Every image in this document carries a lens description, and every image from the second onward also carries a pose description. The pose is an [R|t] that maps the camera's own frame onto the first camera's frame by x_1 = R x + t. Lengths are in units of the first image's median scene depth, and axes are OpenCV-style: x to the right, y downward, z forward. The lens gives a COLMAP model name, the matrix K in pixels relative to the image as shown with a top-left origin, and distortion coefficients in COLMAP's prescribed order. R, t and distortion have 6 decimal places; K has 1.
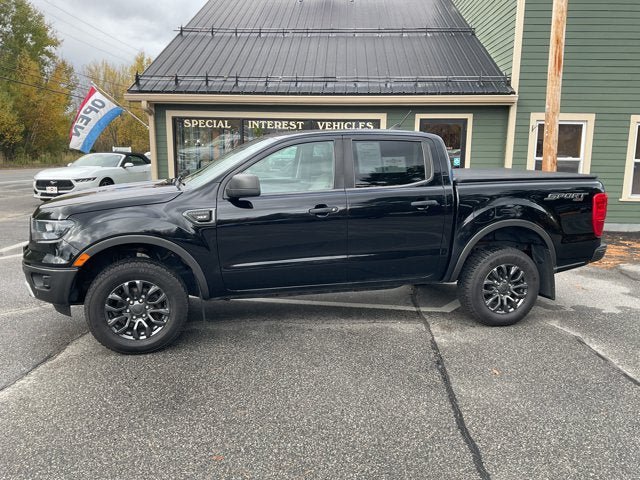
lens RADIAL K [[528.8, 0, 316.8], [0, 528.8, 236.5], [0, 0, 1]] dist [0.068567, -0.124590]
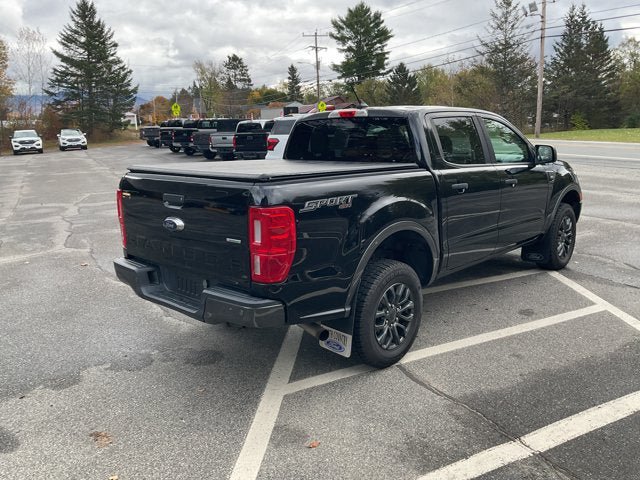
lens RADIAL K [[528.8, 0, 317.5], [0, 528.8, 242.4], [0, 0, 1]] dist [0.068567, -0.124590]
pose [[-0.853819, 0.113097, -0.508136, 0.665215], [-0.077088, 0.937884, 0.338277, -0.278190], [0.514831, 0.327999, -0.792065, 1.702159]]
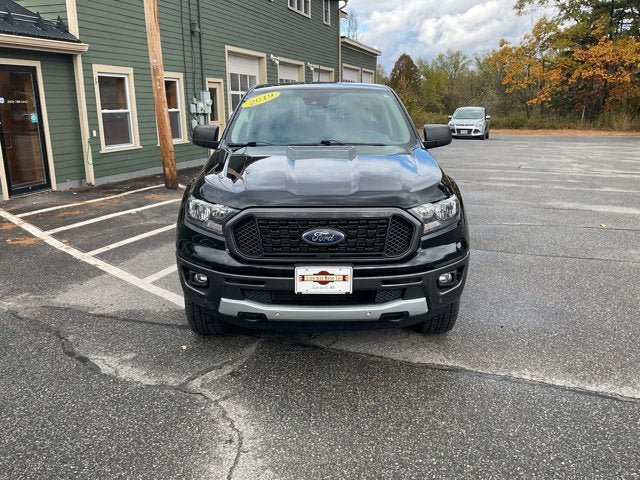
lens RADIAL K [[528.8, 0, 317.1], [0, 528.8, 235.5], [0, 0, 1]] dist [0.068567, -0.124590]
pose [[0.257180, -0.247895, 0.934027, -0.951783], [0.168919, 0.963189, 0.209124, -0.128321], [-0.951486, 0.103993, 0.289587, 0.716668]]
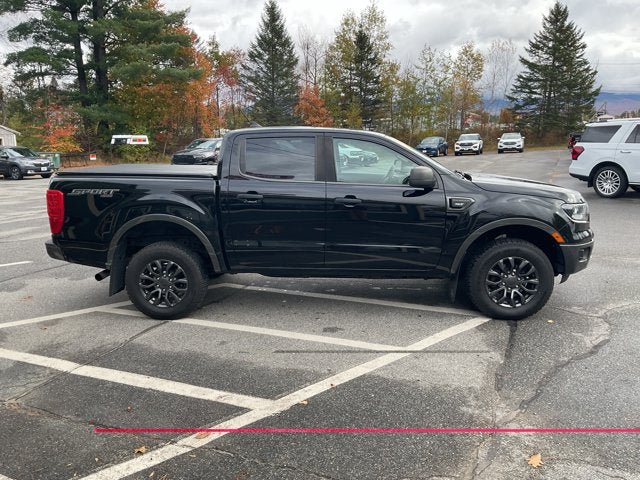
lens RADIAL K [[528.8, 0, 315.1], [0, 528.8, 239.4], [0, 0, 1]] dist [0.068567, -0.124590]
pose [[-0.946117, -0.062077, 0.317820, -0.312560], [0.052895, 0.938647, 0.340799, -0.341800], [-0.319477, 0.339246, -0.884786, 1.958941]]
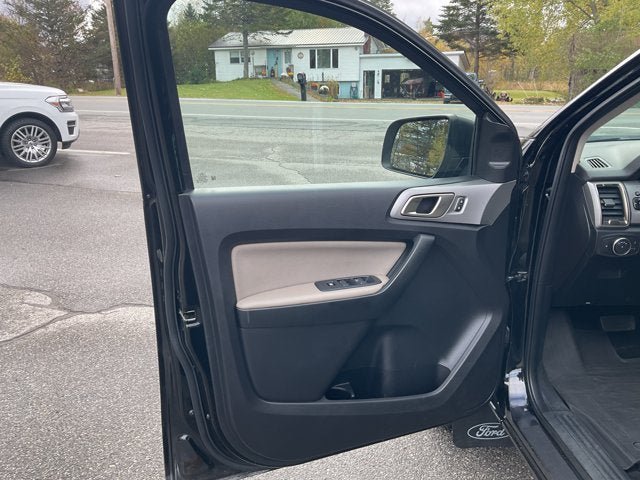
lens RADIAL K [[528.8, 0, 319.0], [0, 528.8, 242.4], [0, 0, 1]] dist [0.068567, -0.124590]
pose [[-0.207548, 0.280342, -0.937194, 0.185984], [-0.149596, 0.937691, 0.313620, -0.104300], [0.966719, 0.205291, -0.152678, 0.739523]]
